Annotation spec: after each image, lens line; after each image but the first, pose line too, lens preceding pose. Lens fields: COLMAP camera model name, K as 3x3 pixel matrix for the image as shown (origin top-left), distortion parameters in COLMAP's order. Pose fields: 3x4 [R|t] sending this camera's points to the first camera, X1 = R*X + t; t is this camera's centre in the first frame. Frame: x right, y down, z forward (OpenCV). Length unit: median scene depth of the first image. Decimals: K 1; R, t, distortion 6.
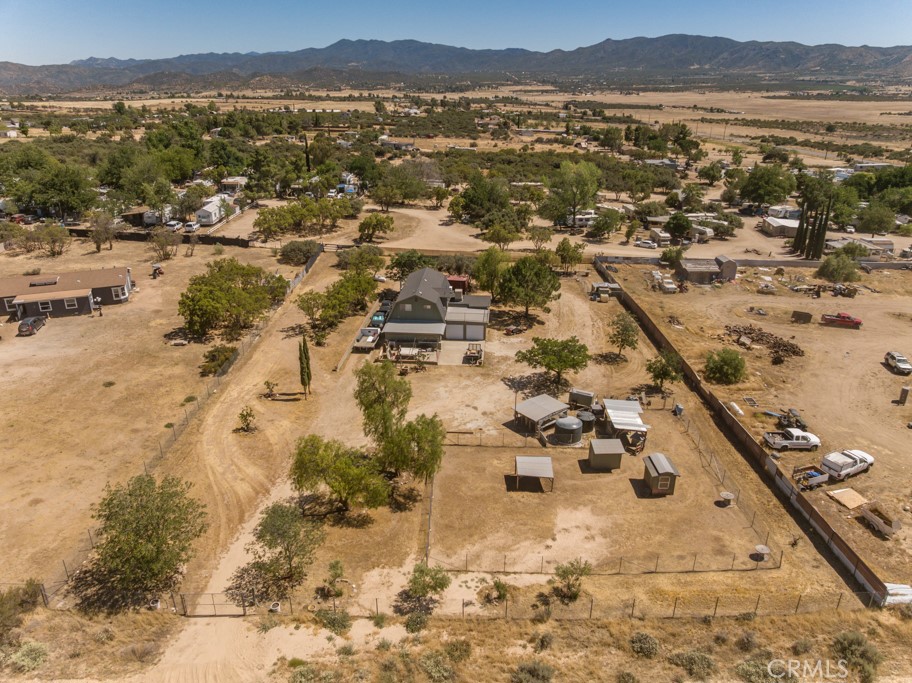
lens RADIAL K [[642.0, 0, 460.6], [0, 642.0, 336.9], [0, 0, 1]] dist [-0.052780, 0.025516]
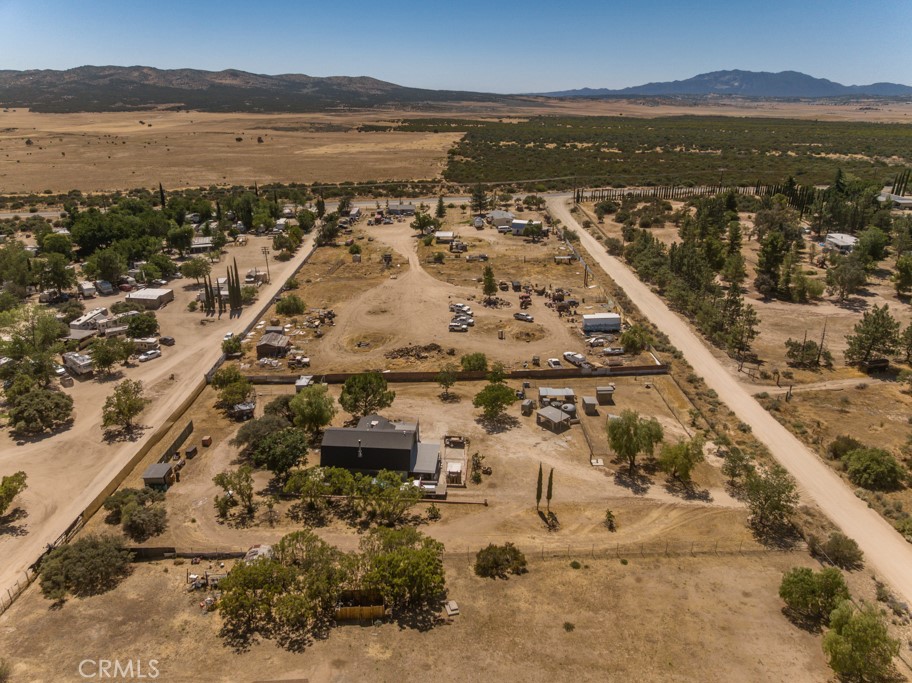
lens RADIAL K [[642.0, 0, 460.6], [0, 642.0, 336.9], [0, 0, 1]] dist [-0.052780, 0.025516]
pose [[-0.000020, -0.370799, 0.928713, -1.216696], [0.372871, 0.861734, 0.344065, -0.656167], [-0.927883, 0.346297, 0.138243, 0.823159]]
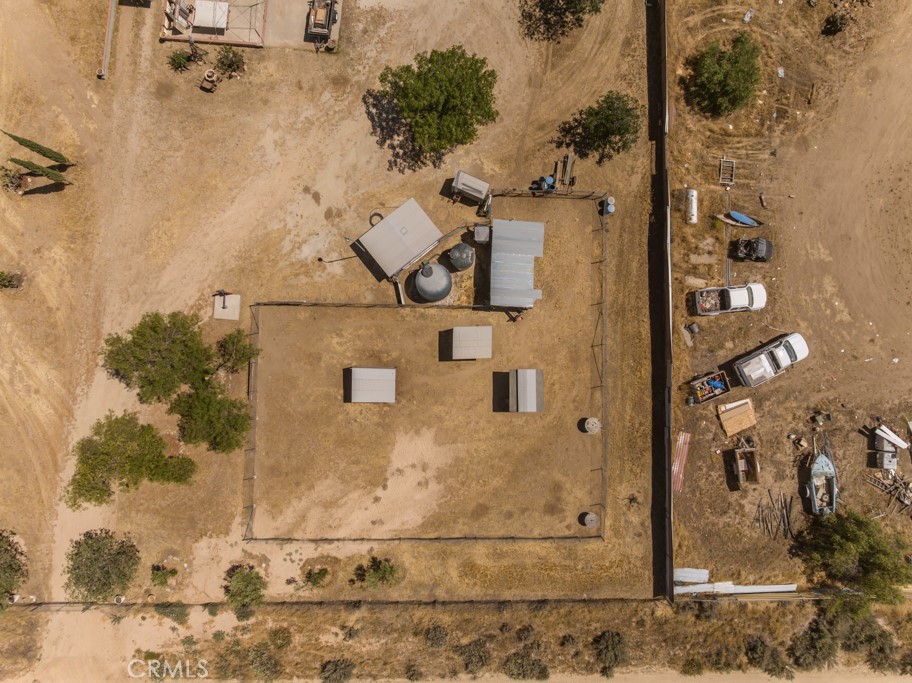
lens RADIAL K [[642.0, 0, 460.6], [0, 642.0, 336.9], [0, 0, 1]] dist [-0.052780, 0.025516]
pose [[0.999814, 0.018276, -0.006207, 0.175830], [-0.001504, 0.394363, 0.918954, -0.440992], [0.019242, -0.918773, 0.394317, 0.555346]]
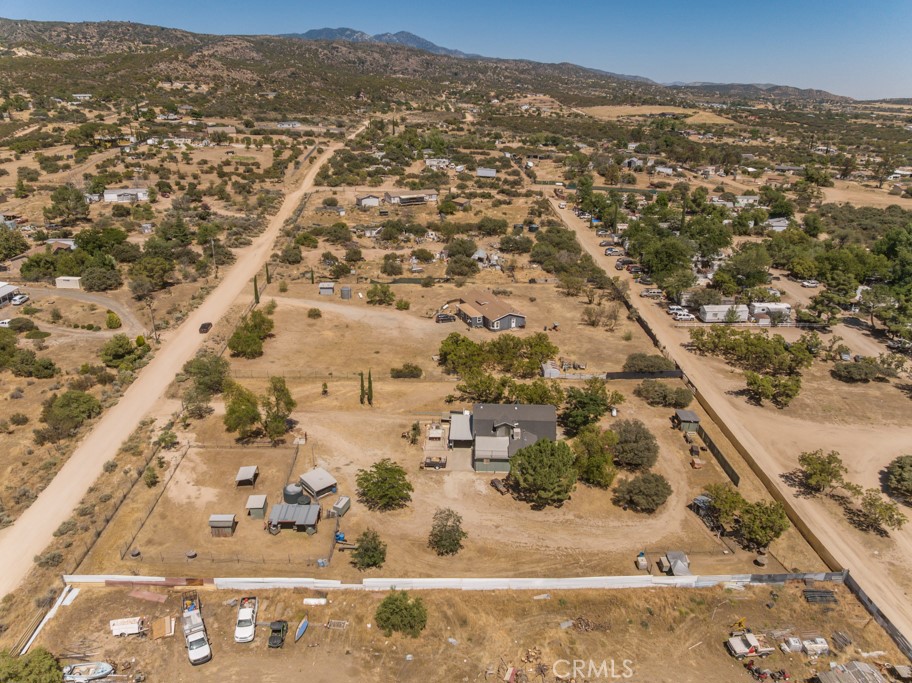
lens RADIAL K [[642.0, 0, 460.6], [0, 642.0, 336.9], [0, 0, 1]] dist [-0.052780, 0.025516]
pose [[0.042391, 0.359083, -0.932343, 1.186972], [-0.390980, 0.864722, 0.315262, -0.643824], [0.919422, 0.351163, 0.177051, 0.829074]]
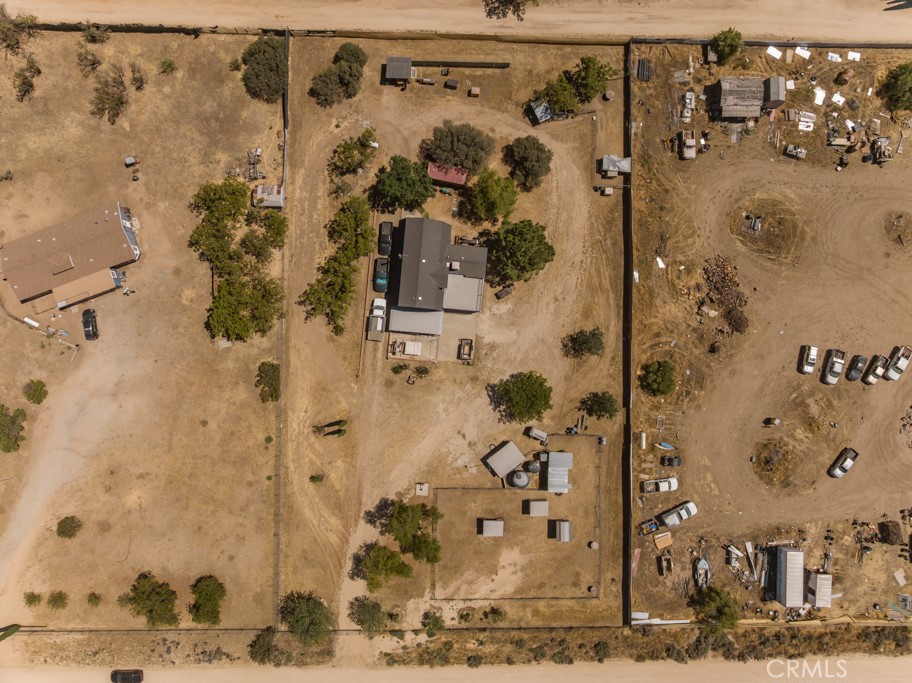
lens RADIAL K [[640.3, 0, 459.5], [0, 640.3, 337.8], [0, 0, 1]] dist [-0.027802, -0.022453]
pose [[0.999768, 0.021517, 0.000773, 0.006647], [-0.009071, 0.388355, 0.921465, -1.241095], [0.019527, -0.921259, 0.388460, 0.603669]]
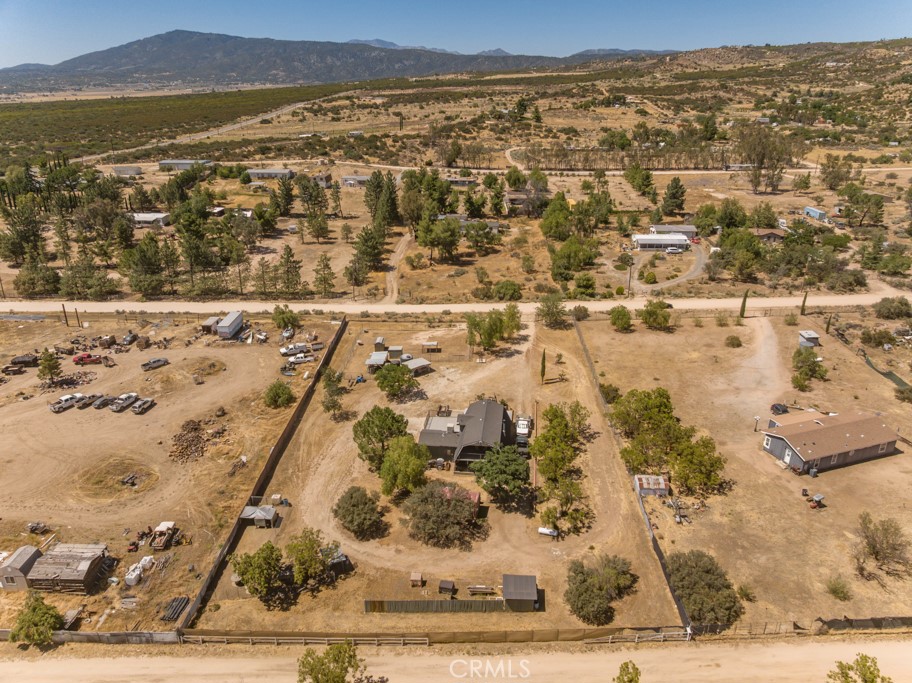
lens RADIAL K [[642.0, 0, 460.6], [0, 642.0, 336.9], [0, 0, 1]] dist [-0.052780, 0.025516]
pose [[-0.999081, -0.028404, 0.032102, -0.064162], [0.001920, 0.718511, 0.695513, -1.176453], [-0.042821, 0.694935, -0.717796, 2.097451]]
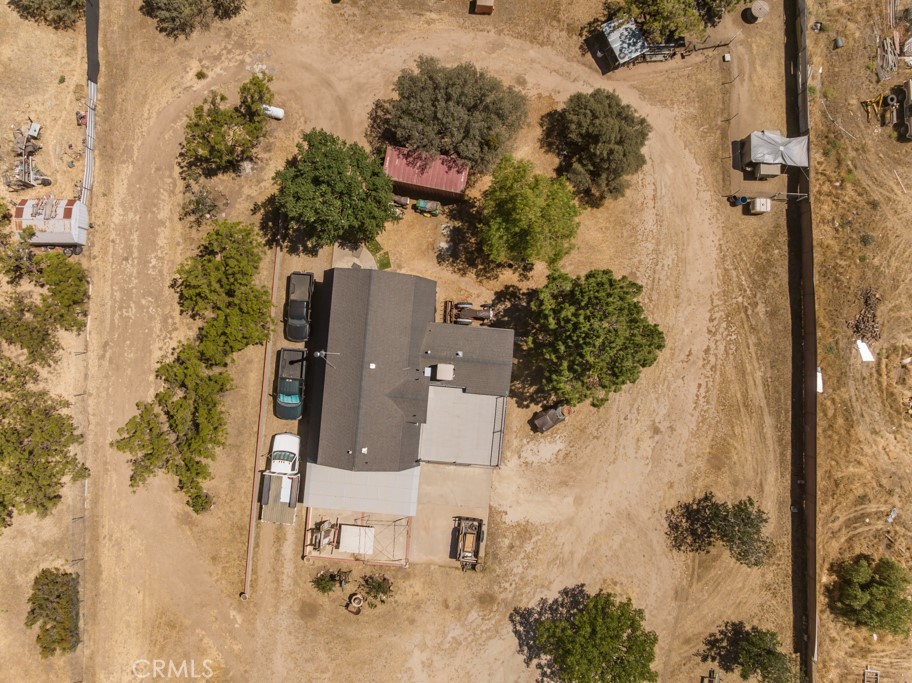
lens RADIAL K [[642.0, 0, 460.6], [0, 642.0, 336.9], [0, 0, 1]] dist [-0.052780, 0.025516]
pose [[0.999867, 0.015658, -0.004619, 0.013618], [-0.001988, 0.397649, 0.917535, -0.647308], [0.016204, -0.917404, 0.397627, 1.044275]]
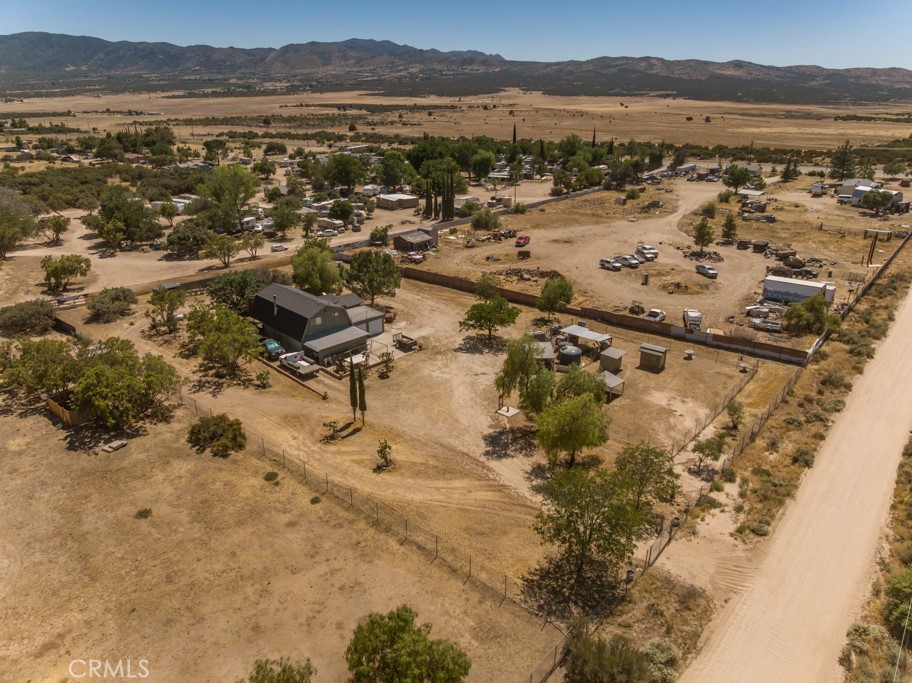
lens RADIAL K [[642.0, 0, 460.6], [0, 642.0, 336.9], [0, 0, 1]] dist [-0.052780, 0.025516]
pose [[0.656404, -0.288453, 0.697086, -0.719126], [0.288848, 0.949699, 0.120993, -0.090942], [-0.696922, 0.121931, 0.706705, 0.219511]]
